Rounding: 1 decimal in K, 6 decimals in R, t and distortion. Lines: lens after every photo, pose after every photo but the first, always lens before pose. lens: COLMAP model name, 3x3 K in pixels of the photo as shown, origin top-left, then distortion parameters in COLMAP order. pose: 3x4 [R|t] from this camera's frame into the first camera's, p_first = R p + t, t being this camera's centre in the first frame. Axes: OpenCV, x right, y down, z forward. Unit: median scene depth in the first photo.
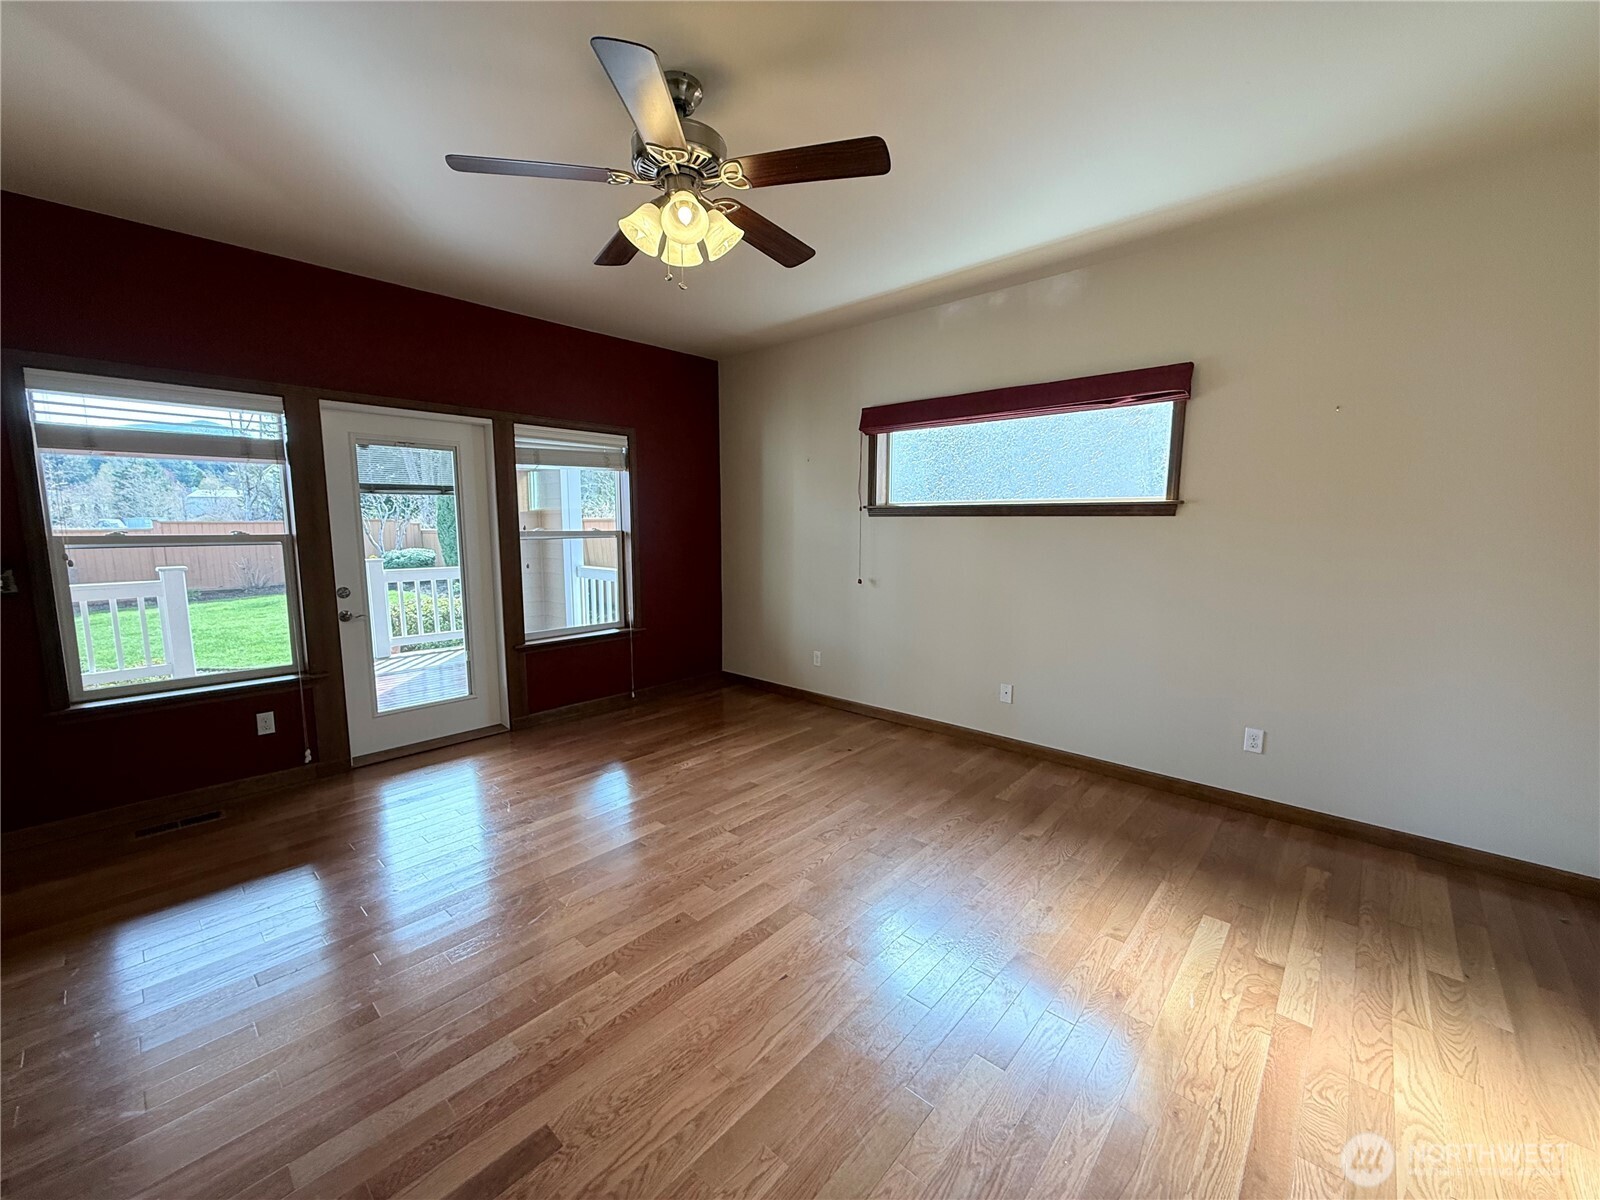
lens RADIAL K [[631.0, 0, 792.0], [0, 631.0, 601.1], [0, 0, 1]] dist [0.003429, -0.000760]
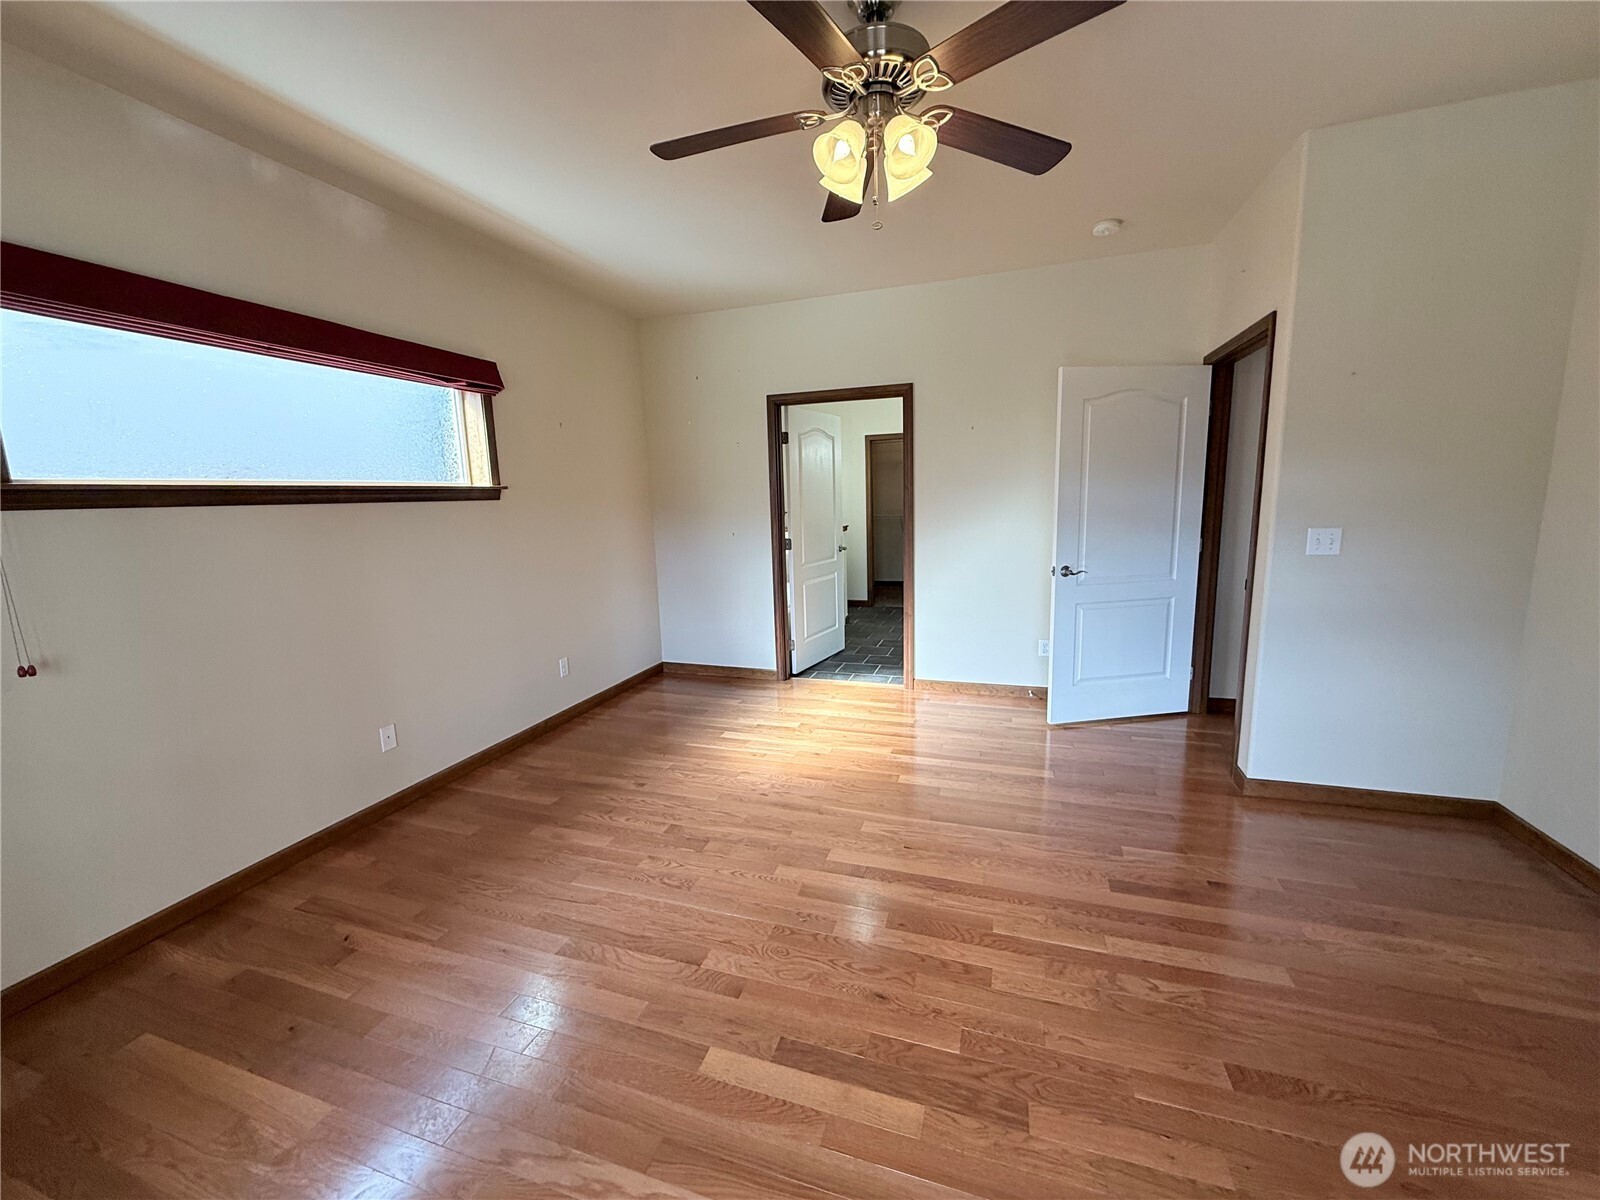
lens RADIAL K [[631.0, 0, 798.4], [0, 631.0, 596.3], [0, 0, 1]] dist [0.003429, -0.000760]
pose [[-0.403439, -0.134883, 0.905010, -0.643071], [0.144037, 0.967382, 0.208389, -0.128297], [-0.903598, 0.214427, -0.370852, 0.987519]]
